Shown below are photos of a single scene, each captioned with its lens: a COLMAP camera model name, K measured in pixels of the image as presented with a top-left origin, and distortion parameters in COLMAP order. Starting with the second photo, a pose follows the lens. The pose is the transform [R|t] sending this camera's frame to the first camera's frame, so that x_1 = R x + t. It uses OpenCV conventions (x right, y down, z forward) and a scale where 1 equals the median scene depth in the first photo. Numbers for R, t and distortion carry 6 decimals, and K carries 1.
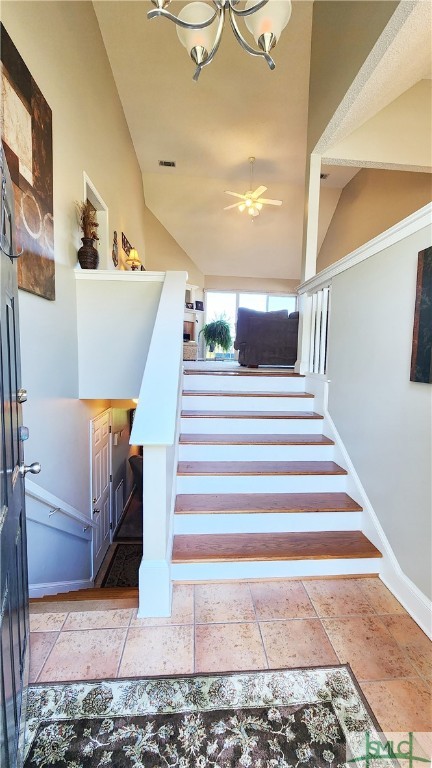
lens RADIAL K [[315.9, 0, 221.5], [0, 315.9, 387.0], [0, 0, 1]] dist [0.004974, 0.000329]
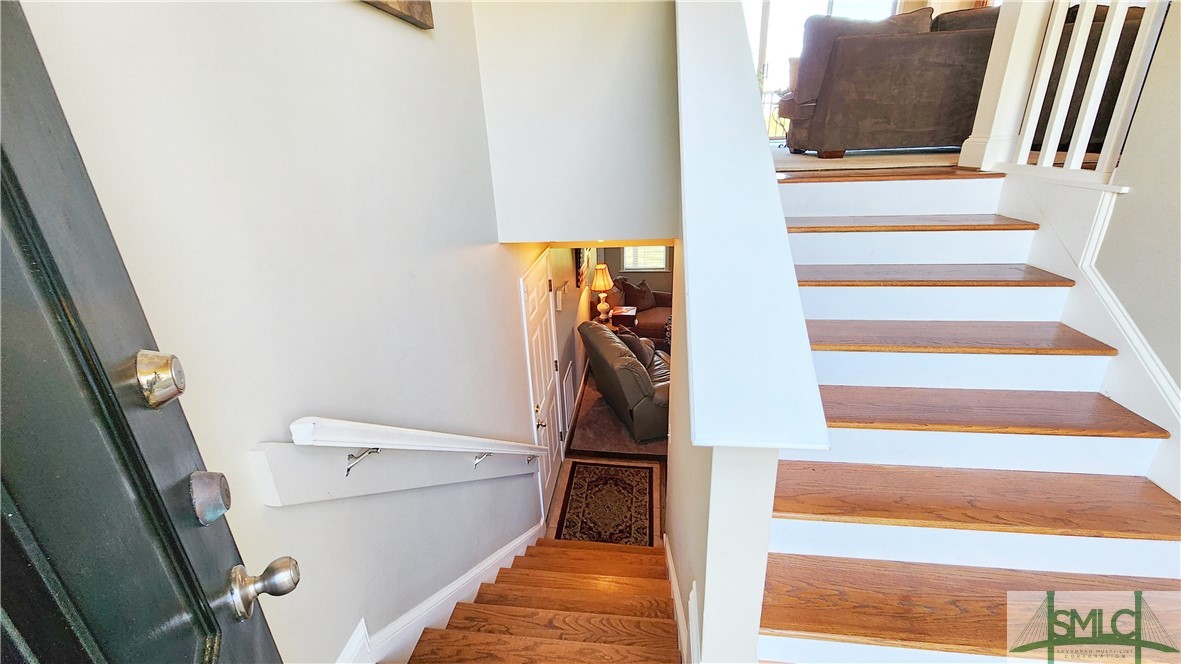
lens RADIAL K [[485.9, 0, 595.3], [0, 485.9, 322.5], [0, 0, 1]] dist [0.004974, 0.000329]
pose [[0.979472, 0.010642, -0.201298, -0.106234], [0.043631, 0.963741, 0.263249, -0.032137], [0.196800, -0.266628, 0.943493, 0.192324]]
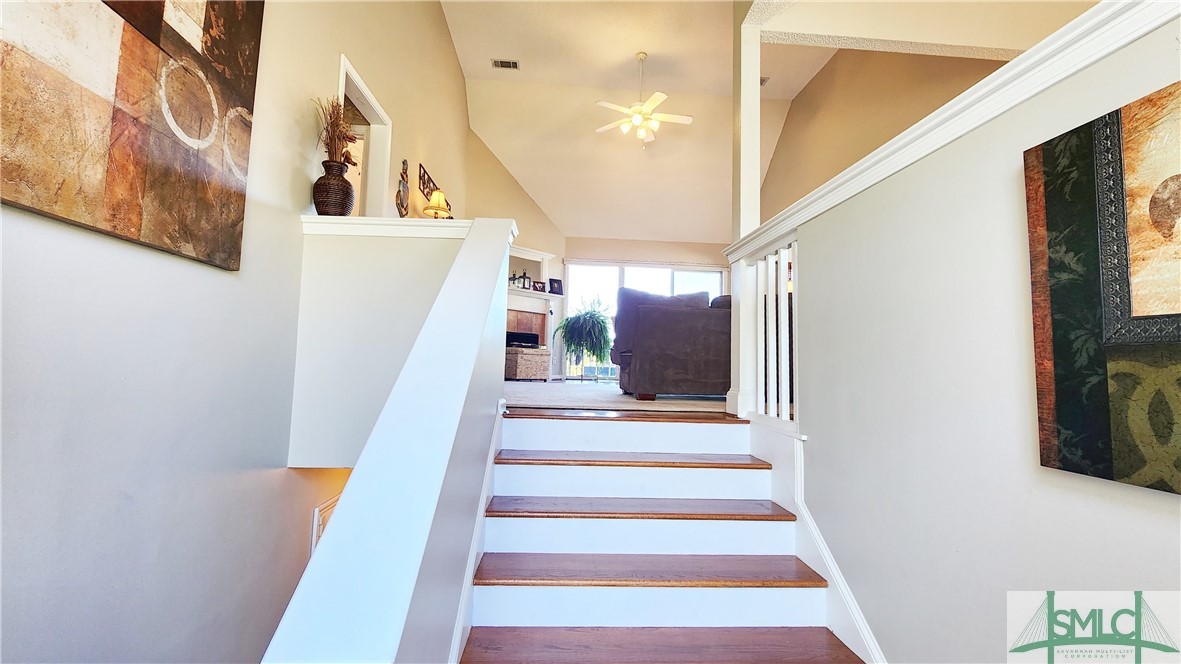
lens RADIAL K [[511.7, 0, 596.6], [0, 511.7, 334.2], [0, 0, 1]] dist [-0.001170, -0.000007]
pose [[0.999958, 0.001654, -0.009057, 0.026633], [-0.003101, 0.986745, -0.162248, -0.031541], [0.008668, 0.162269, 0.986708, 0.152475]]
